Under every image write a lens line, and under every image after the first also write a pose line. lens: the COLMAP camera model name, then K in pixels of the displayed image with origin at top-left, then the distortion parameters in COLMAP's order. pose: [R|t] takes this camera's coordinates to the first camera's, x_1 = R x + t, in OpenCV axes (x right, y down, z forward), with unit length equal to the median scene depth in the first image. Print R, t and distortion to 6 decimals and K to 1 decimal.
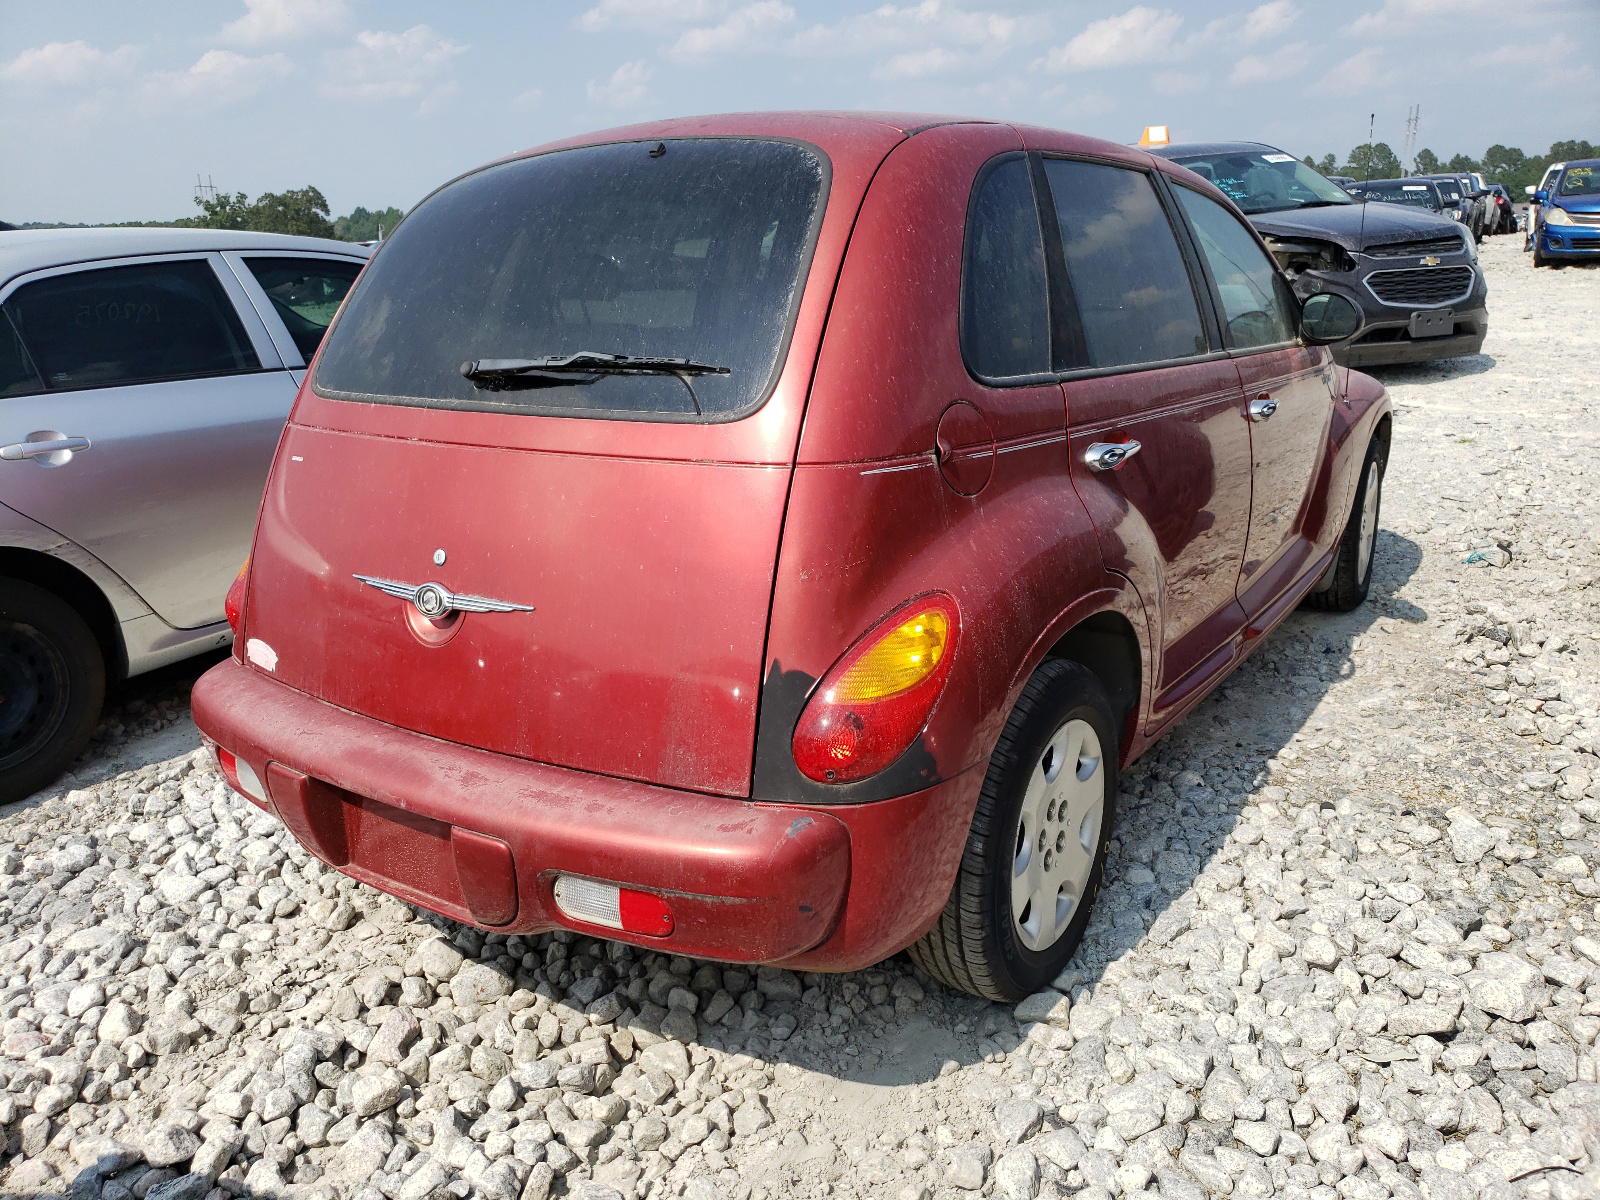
lens RADIAL K [[1209.1, 0, 800.0], [0, 1209.1, 600.0], [0, 0, 1]] dist [0.014707, -0.000537]
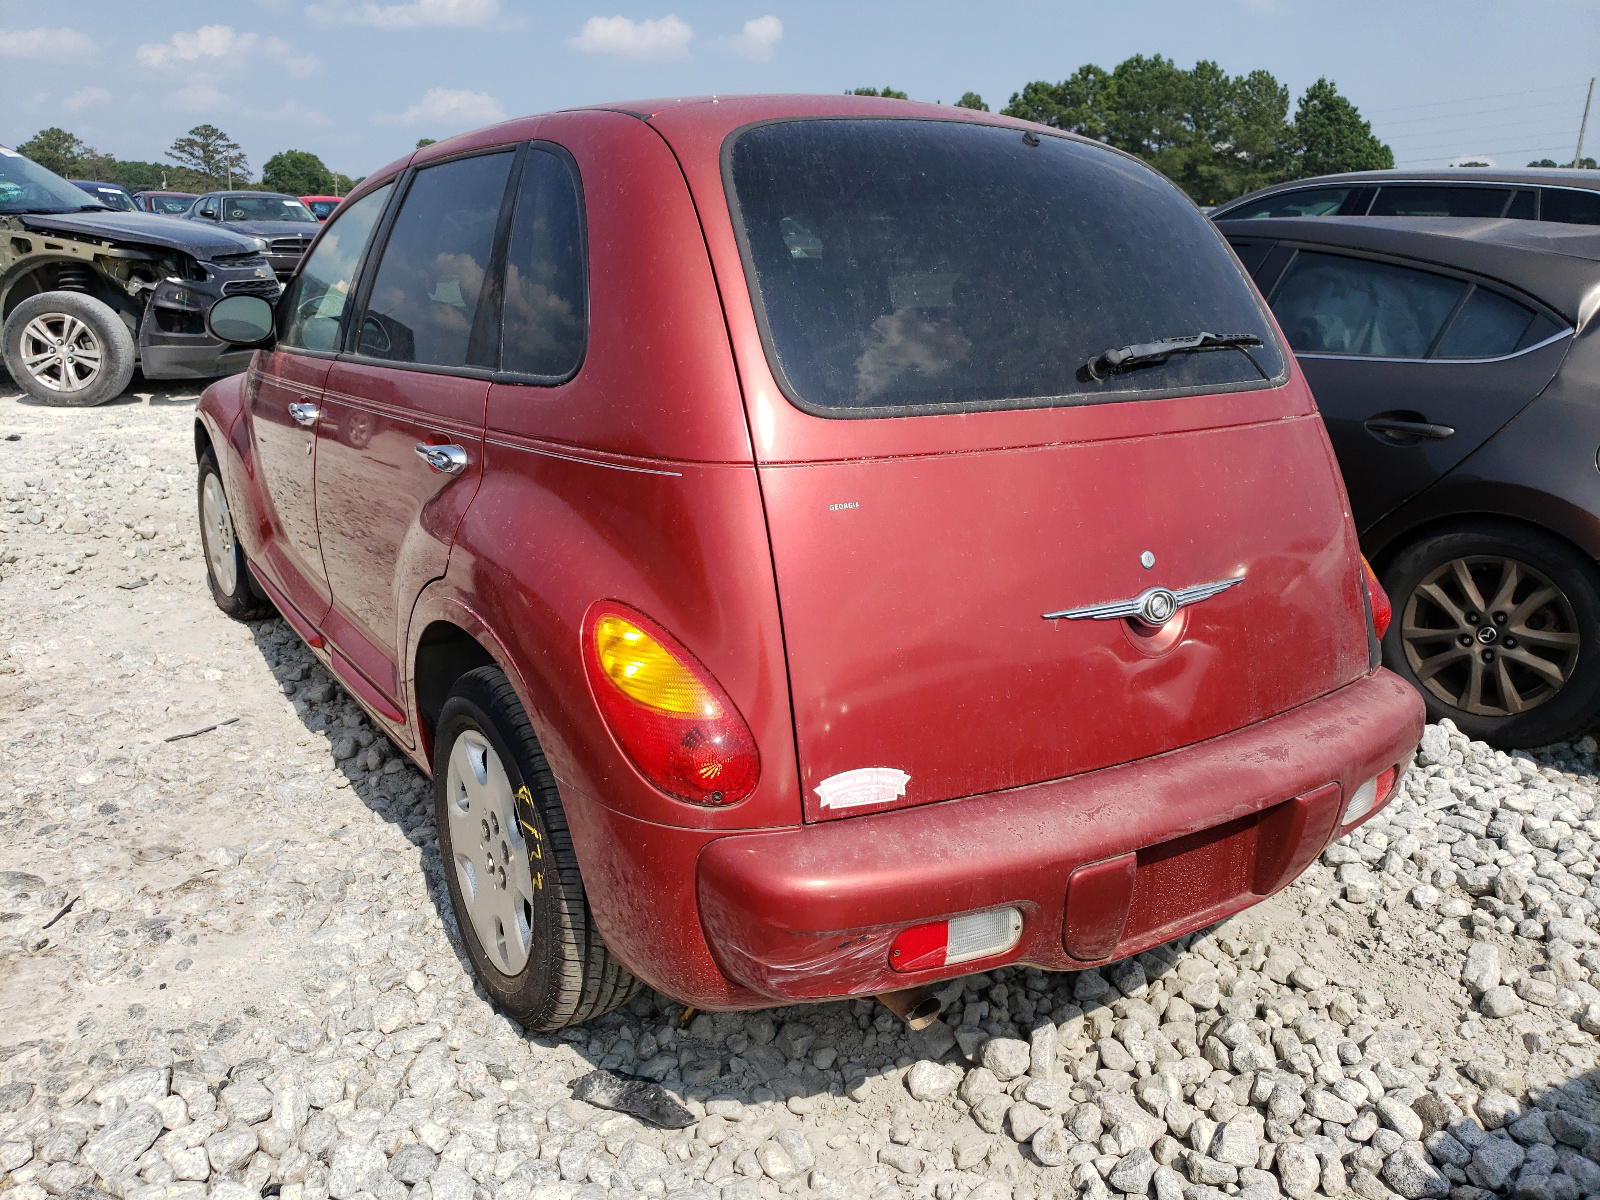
lens RADIAL K [[1209.1, 0, 800.0], [0, 1209.1, 600.0], [0, 0, 1]] dist [0.014707, -0.000537]
pose [[0.432577, -0.217984, 0.874849, -1.172735], [0.229418, 0.965006, 0.127011, -0.175779], [-0.871920, 0.145764, 0.467449, 0.766261]]
